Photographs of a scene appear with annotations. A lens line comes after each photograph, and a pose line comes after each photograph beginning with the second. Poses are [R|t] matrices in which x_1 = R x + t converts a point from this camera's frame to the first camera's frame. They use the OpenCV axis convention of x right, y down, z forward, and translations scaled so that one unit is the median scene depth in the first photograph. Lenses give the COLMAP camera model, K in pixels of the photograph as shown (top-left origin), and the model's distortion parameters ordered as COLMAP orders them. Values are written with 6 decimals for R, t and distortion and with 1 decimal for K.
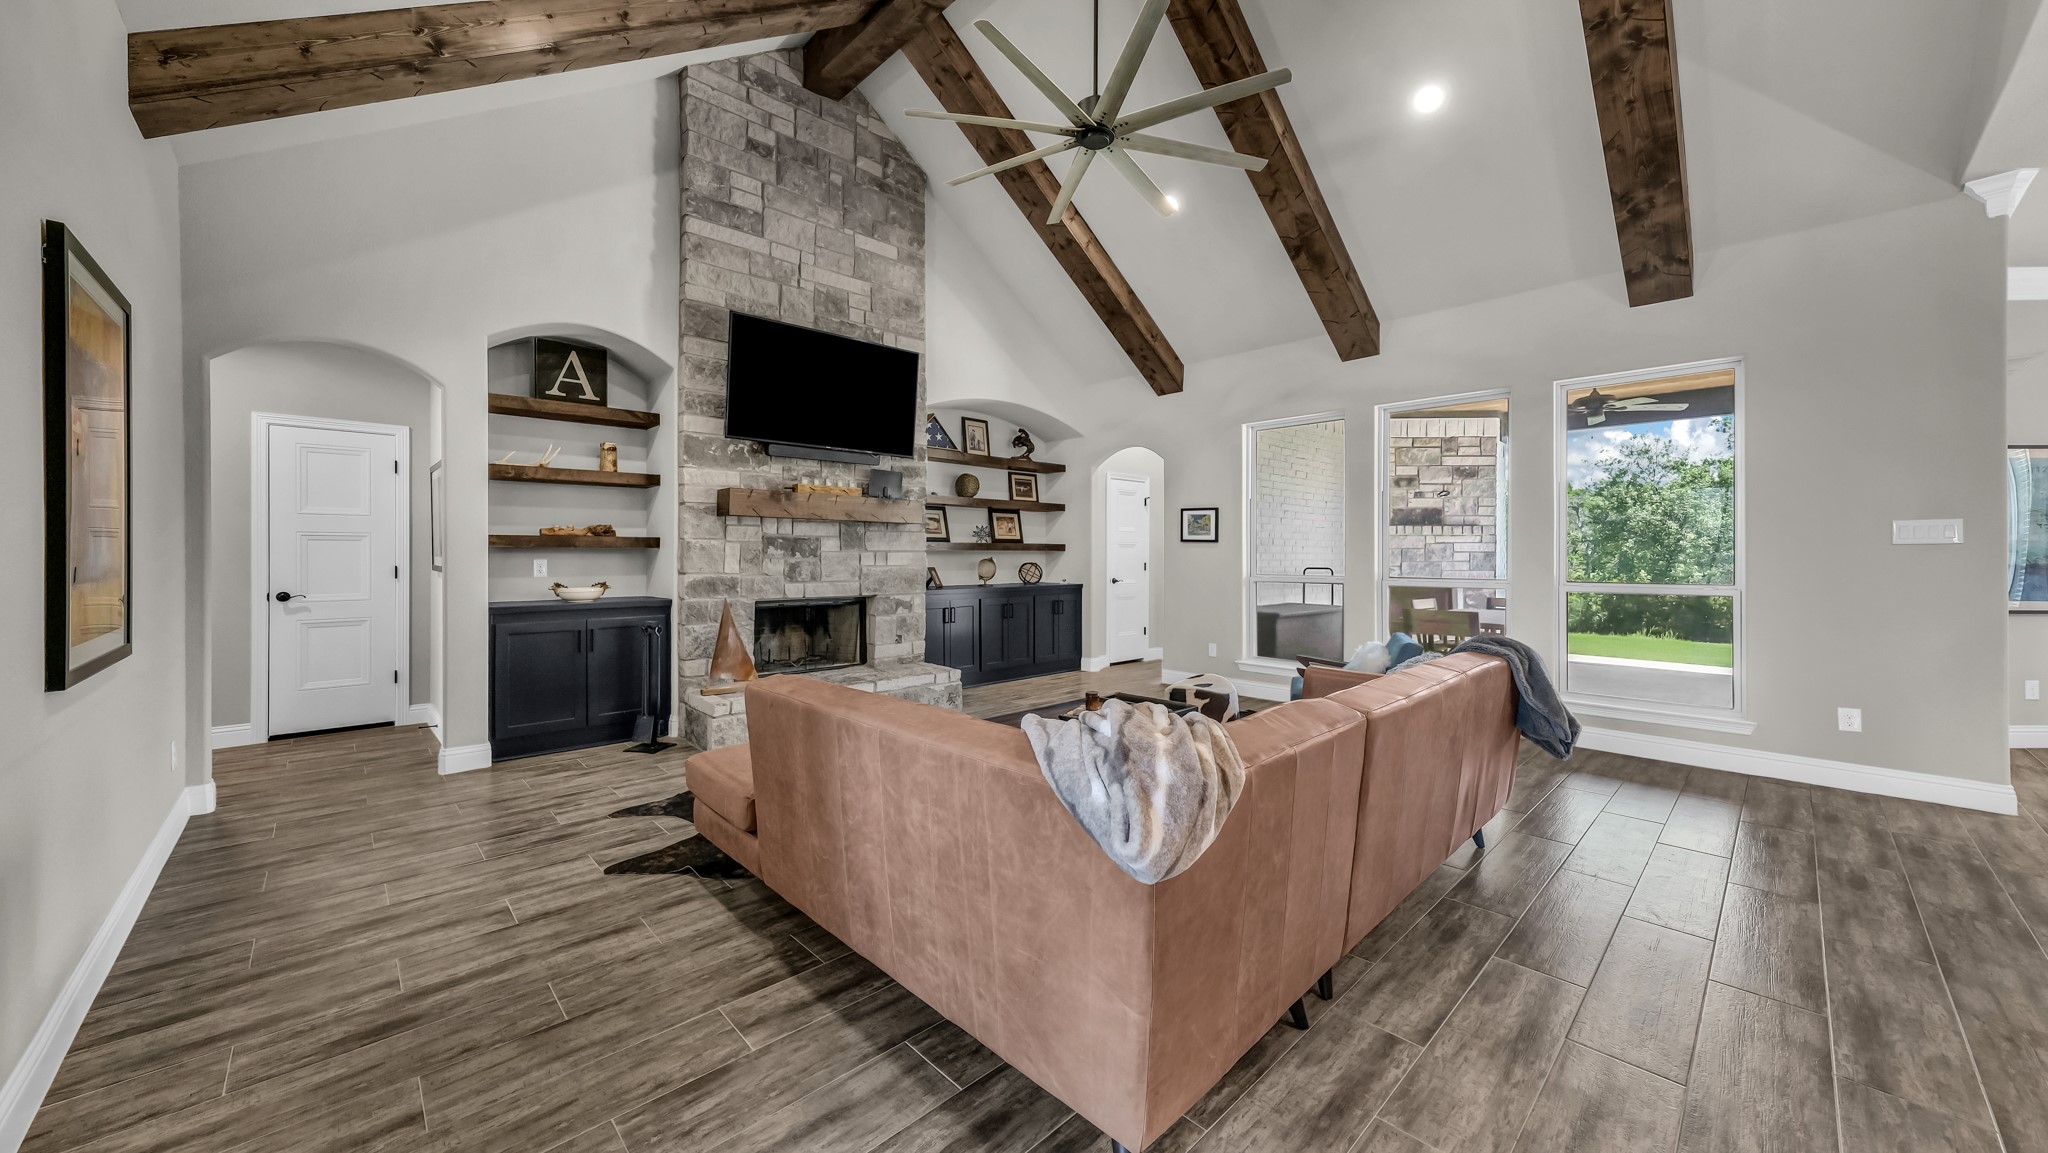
lens RADIAL K [[717.5, 0, 1027.1], [0, 717.5, 549.0], [0, 0, 1]] dist [-0.001723, 0.001590]
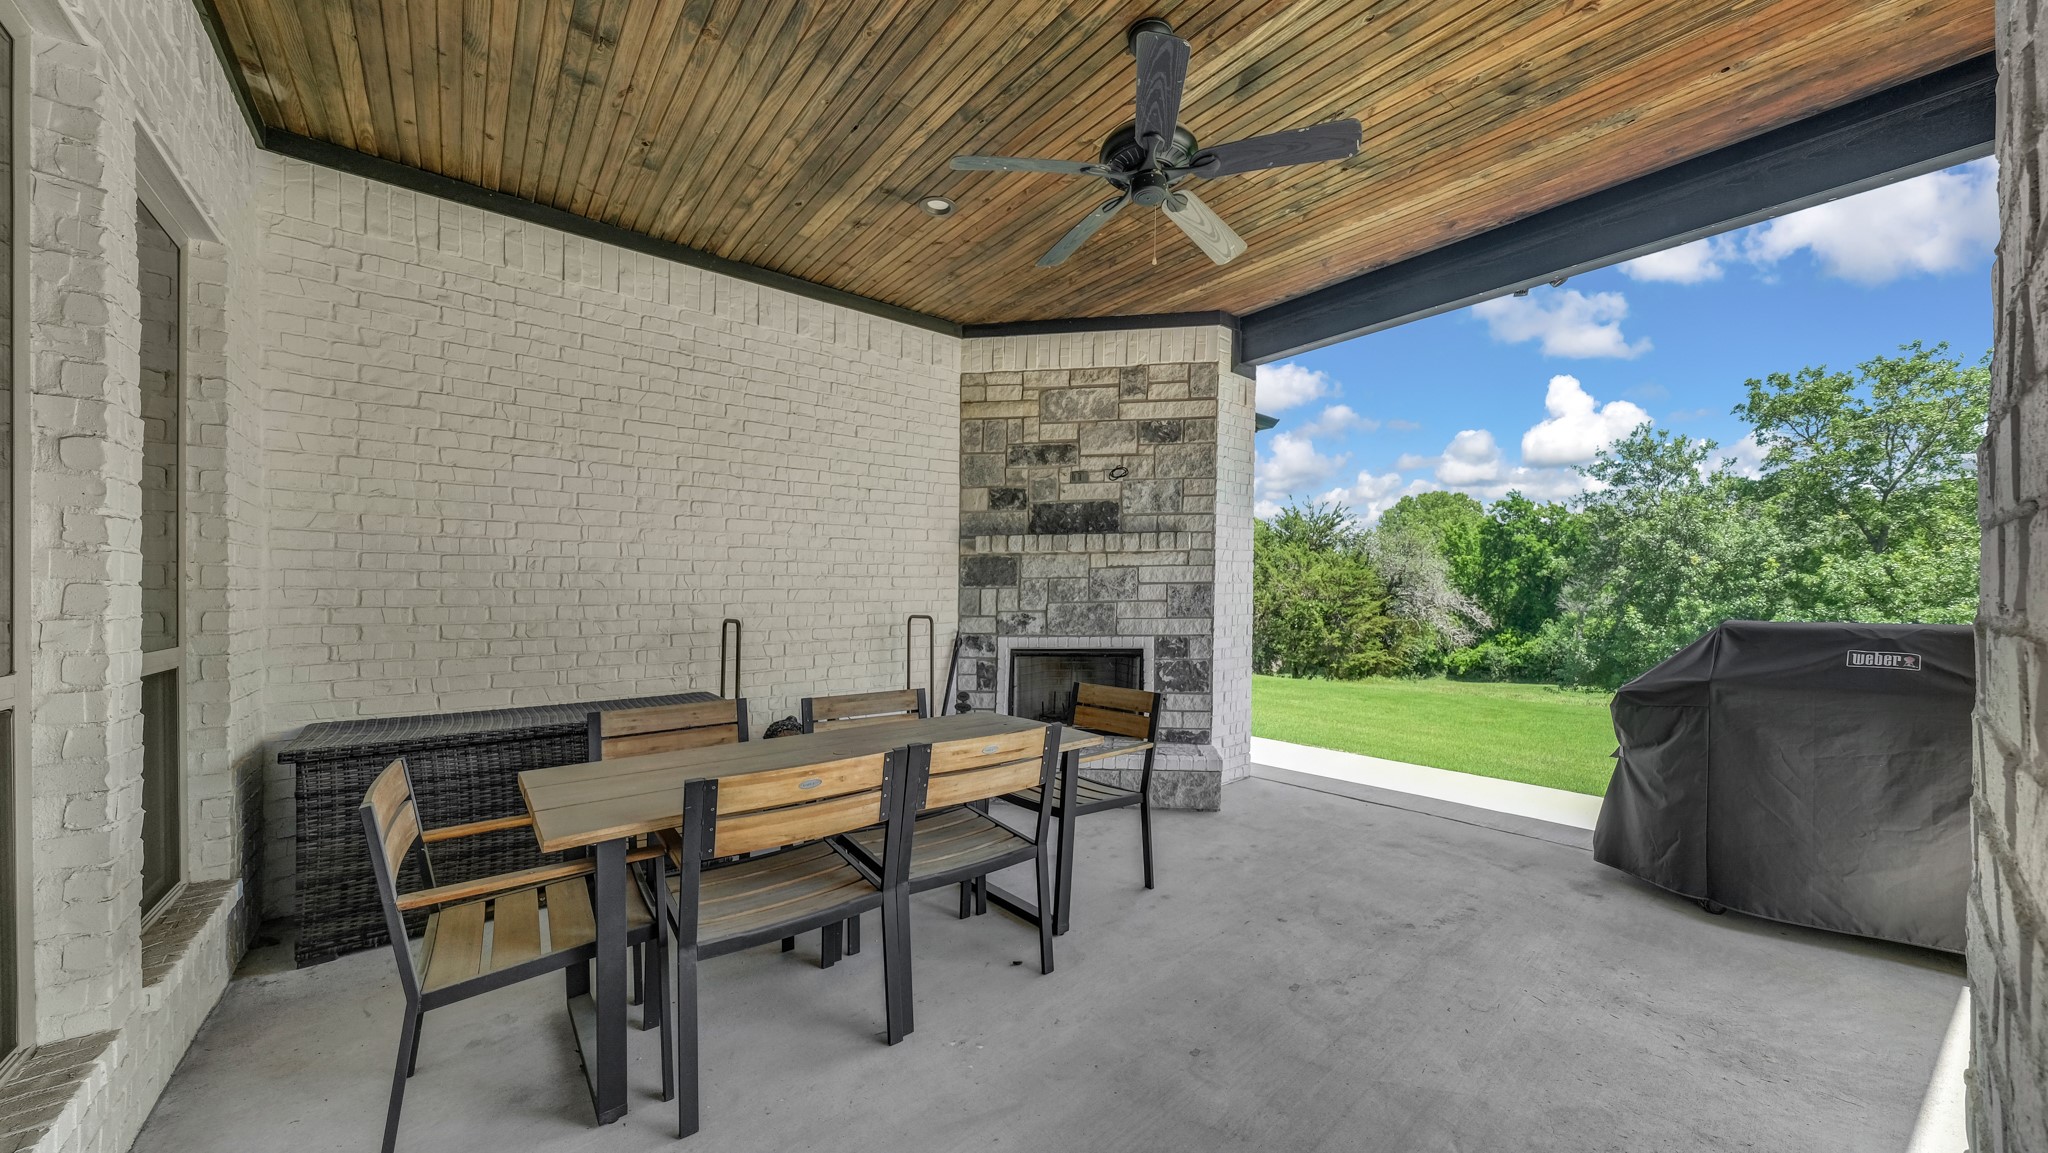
lens RADIAL K [[717.5, 0, 1030.5], [0, 717.5, 589.5], [0, 0, 1]] dist [-0.001723, 0.001590]
pose [[0.999004, -0.008275, -0.043839, 0.535017], [0.008502, 0.999951, 0.004987, 0.005106], [0.043796, -0.005355, 0.999026, 0.468478]]
